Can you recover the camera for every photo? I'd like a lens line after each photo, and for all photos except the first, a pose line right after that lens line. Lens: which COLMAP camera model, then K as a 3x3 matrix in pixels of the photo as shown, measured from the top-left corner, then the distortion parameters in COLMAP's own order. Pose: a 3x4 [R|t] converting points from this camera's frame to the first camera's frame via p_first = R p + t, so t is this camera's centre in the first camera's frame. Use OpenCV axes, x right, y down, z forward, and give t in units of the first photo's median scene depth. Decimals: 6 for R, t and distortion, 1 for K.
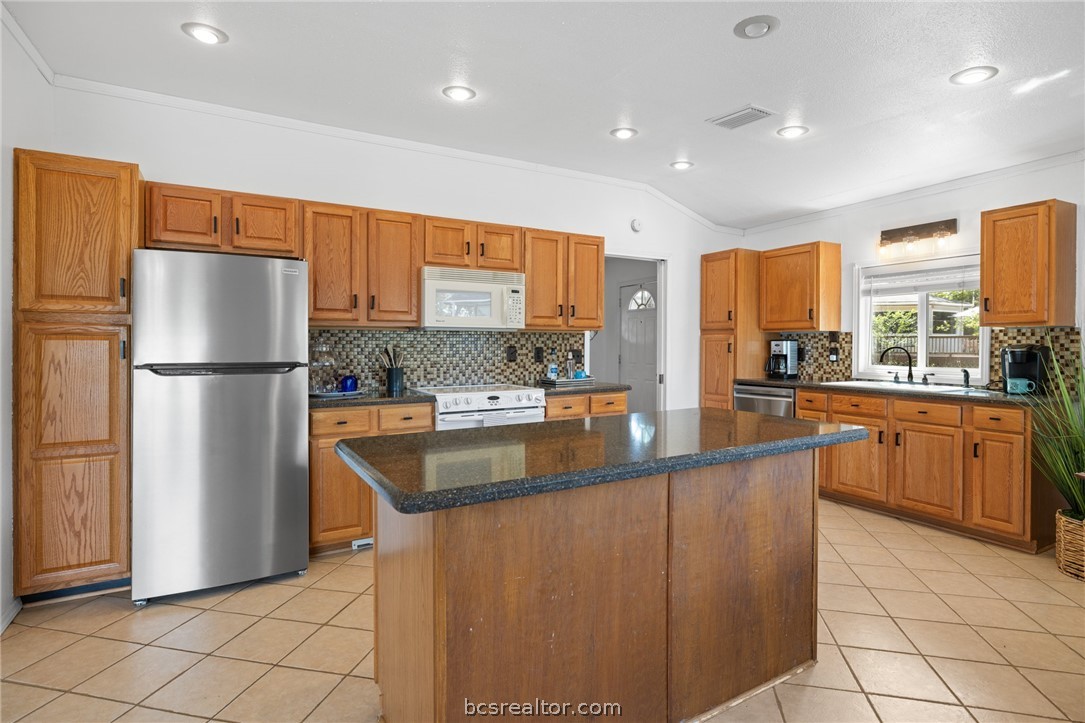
lens RADIAL K [[542.8, 0, 558.6], [0, 542.8, 349.5], [0, 0, 1]] dist [-0.004157, 0.002248]
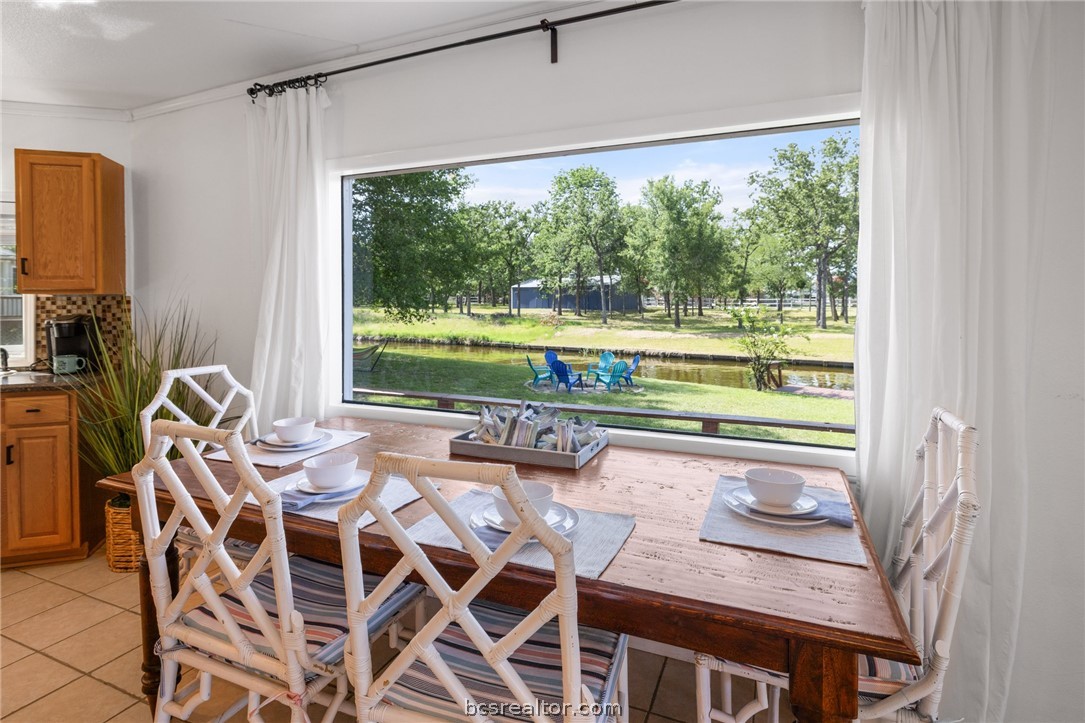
lens RADIAL K [[542.8, 0, 521.0], [0, 542.8, 306.1], [0, 0, 1]] dist [-0.004157, 0.002248]
pose [[0.226056, -0.015672, 0.973988, 0.173711], [0.018312, 0.999762, 0.011837, -0.020133], [-0.973942, 0.015160, 0.226289, 0.105246]]
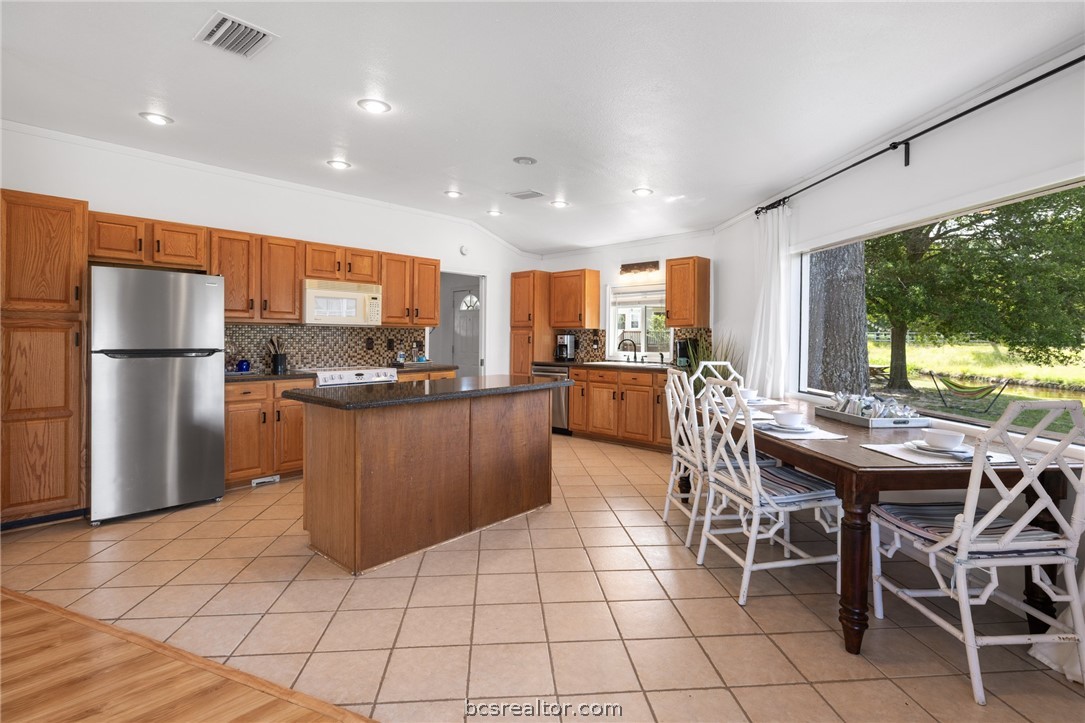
lens RADIAL K [[520.2, 0, 536.7], [0, 520.2, 335.9], [0, 0, 1]] dist [-0.004714, -0.000736]
pose [[0.965446, 0.004621, 0.260560, -0.030204], [-0.001319, 0.999917, -0.012847, 0.005990], [-0.260598, 0.012059, 0.965372, -0.457620]]
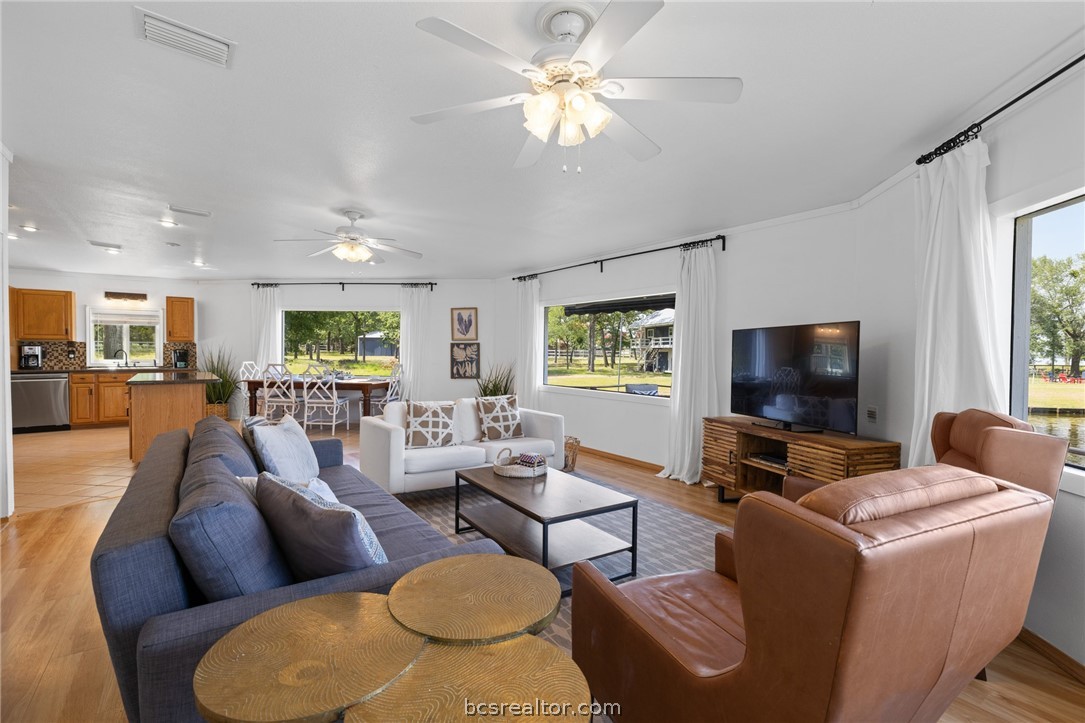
lens RADIAL K [[592.4, 0, 549.7], [0, 592.4, 357.3], [0, 0, 1]] dist [0.037251, 0.000630]
pose [[-0.048588, -0.014779, 0.998710, -2.099579], [0.003972, 0.999880, 0.014989, -0.005478], [-0.998811, 0.004695, -0.048523, -0.638932]]
